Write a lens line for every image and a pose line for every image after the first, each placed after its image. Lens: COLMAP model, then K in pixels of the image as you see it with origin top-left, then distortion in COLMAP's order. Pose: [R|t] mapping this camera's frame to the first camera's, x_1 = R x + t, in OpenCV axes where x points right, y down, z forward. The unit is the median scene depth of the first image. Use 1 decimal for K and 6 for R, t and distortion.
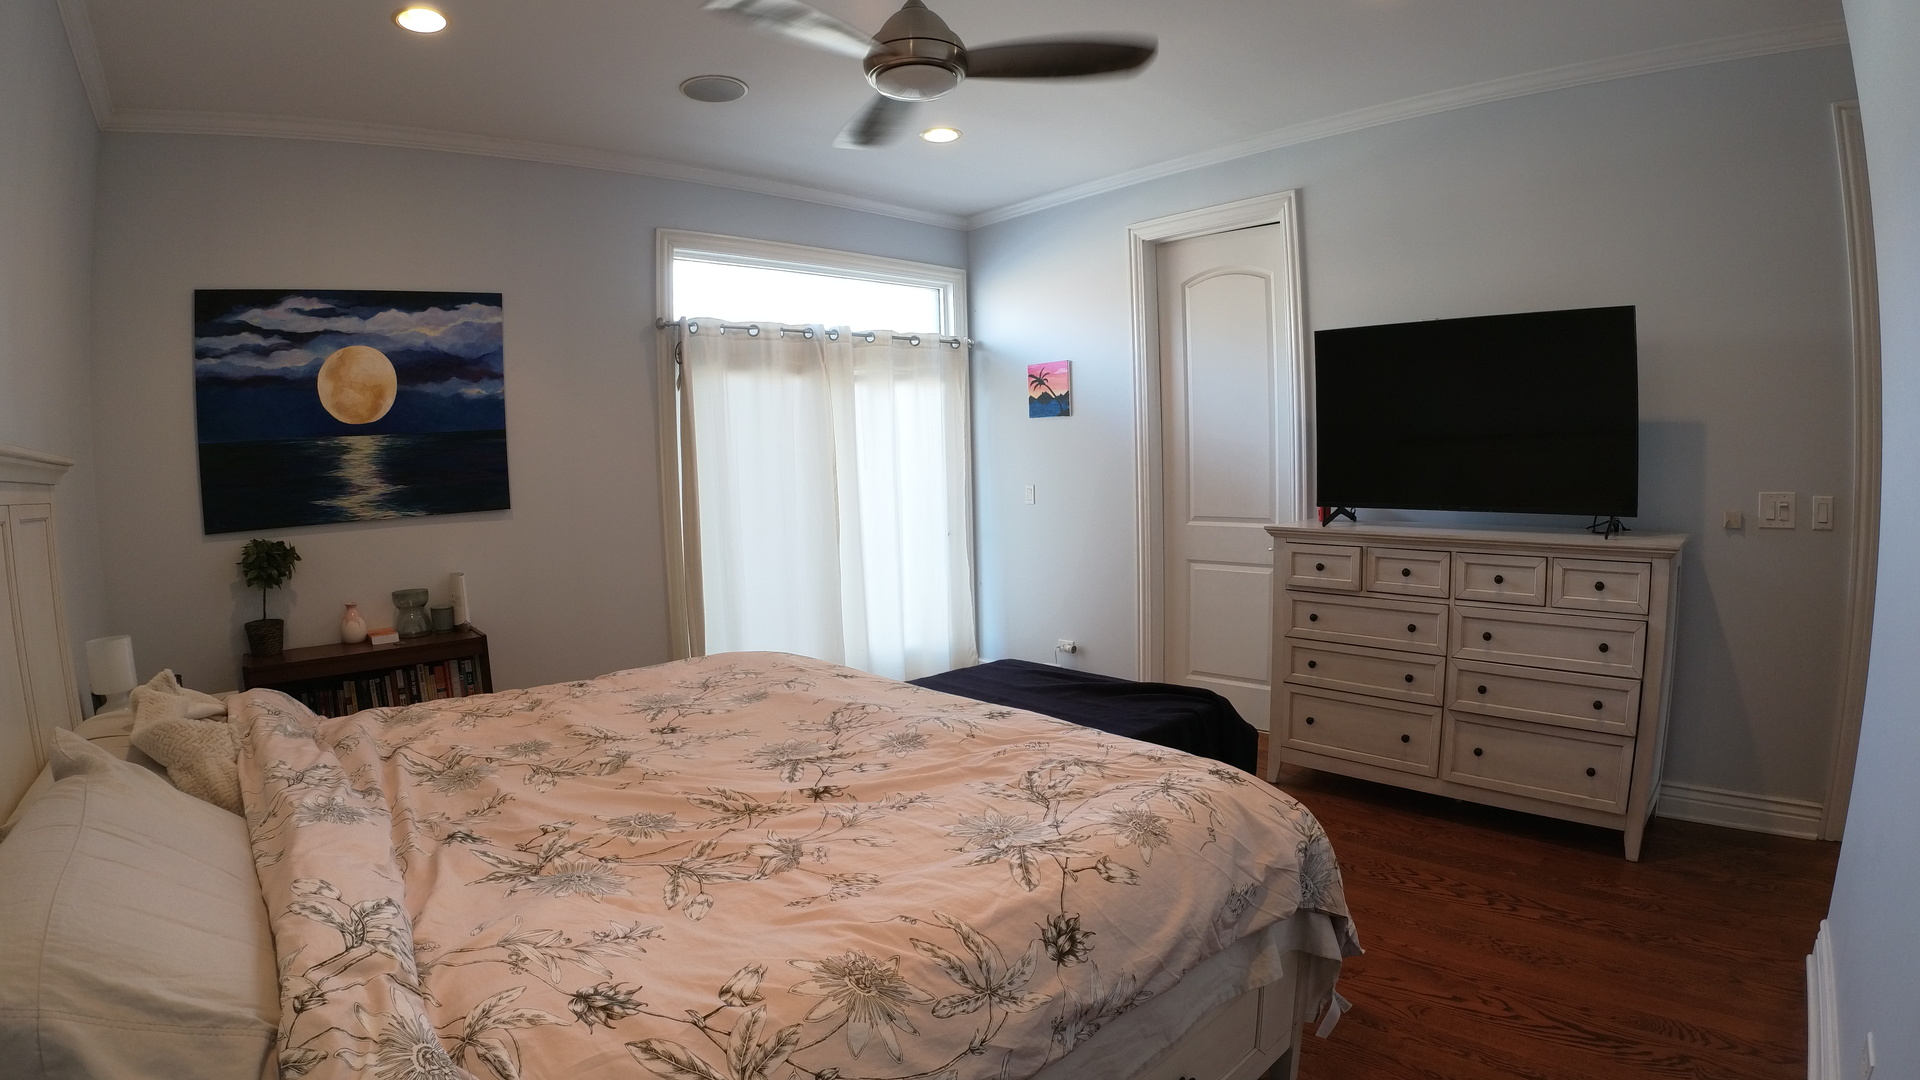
lens RADIAL K [[914.8, 0, 964.3], [0, 914.8, 545.2], [0, 0, 1]] dist [-0.222947, 0.054708]
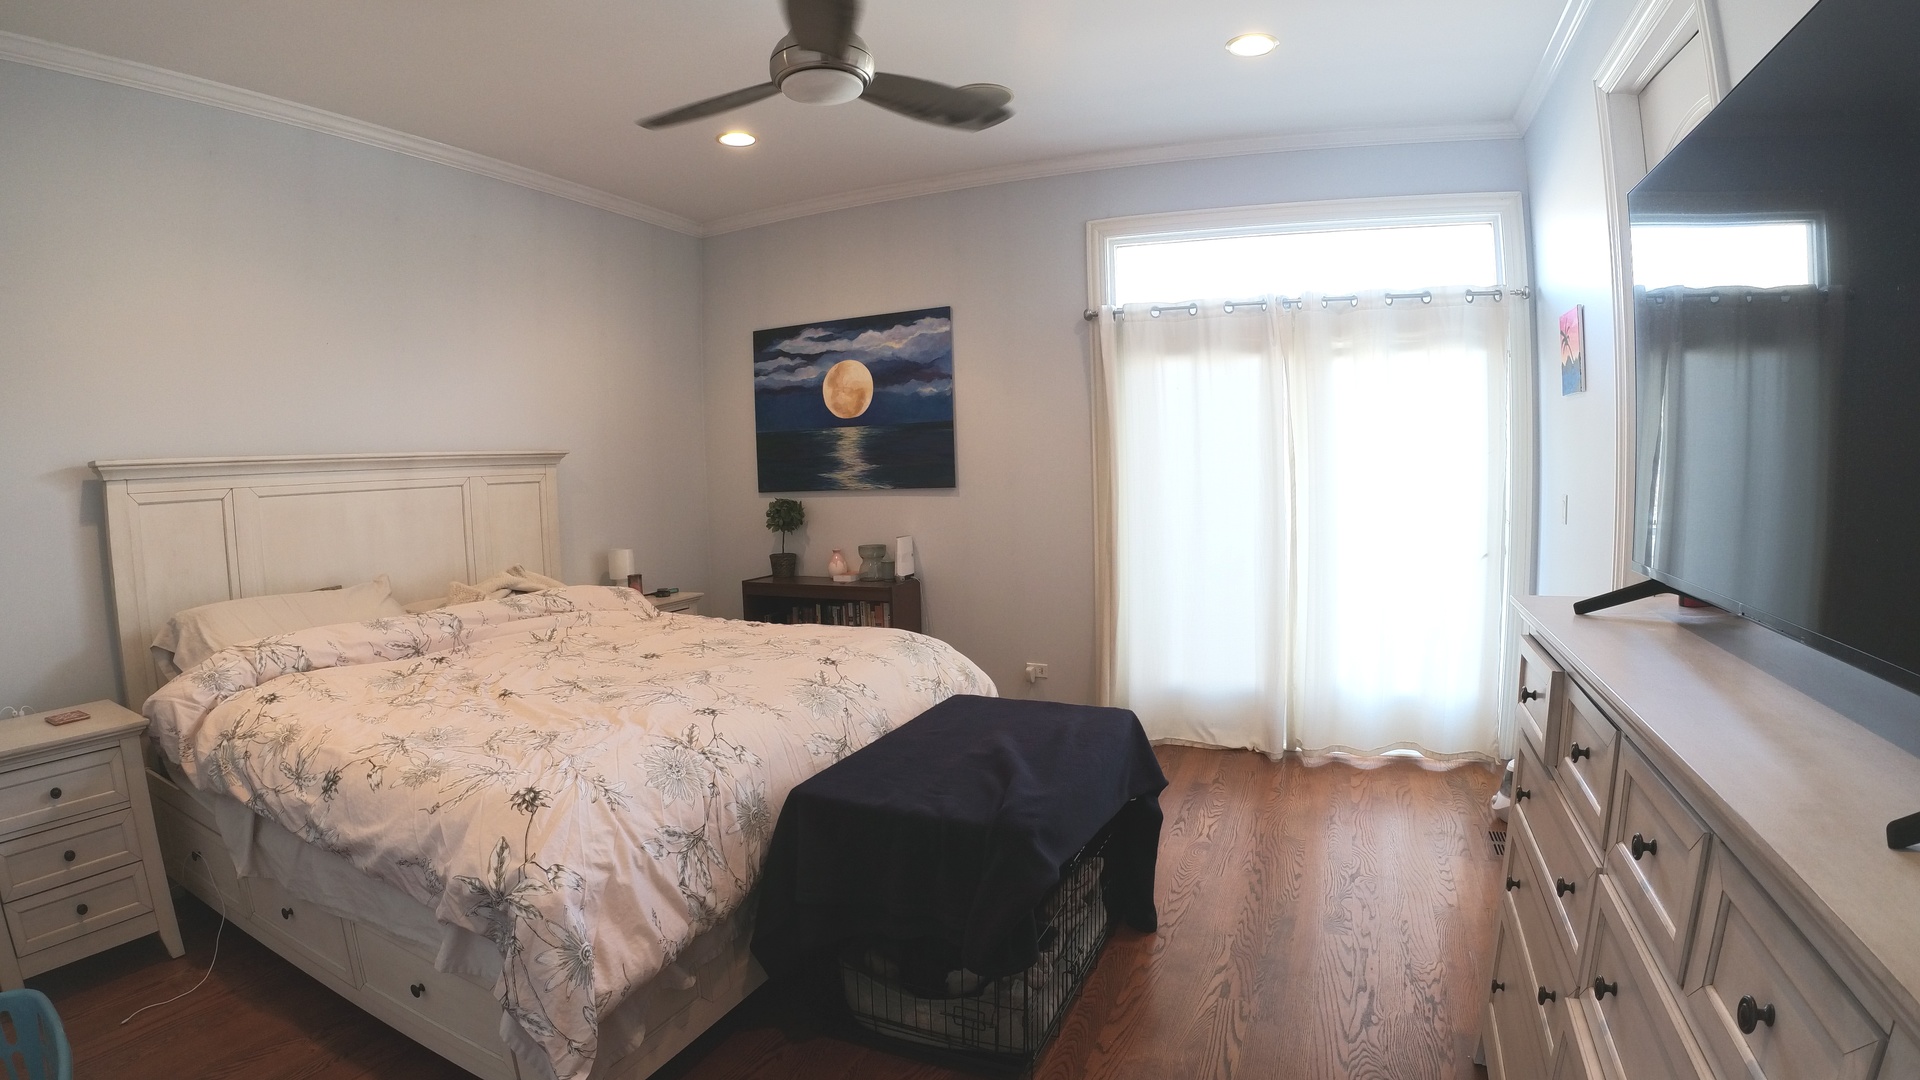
lens RADIAL K [[914.8, 0, 964.3], [0, 914.8, 545.2], [0, 0, 1]] dist [-0.222947, 0.054708]
pose [[0.391243, 0.100657, -0.914766, 0.731114], [-0.076259, 0.994128, 0.076774, -0.069528], [0.917122, 0.039722, 0.396622, 0.585408]]
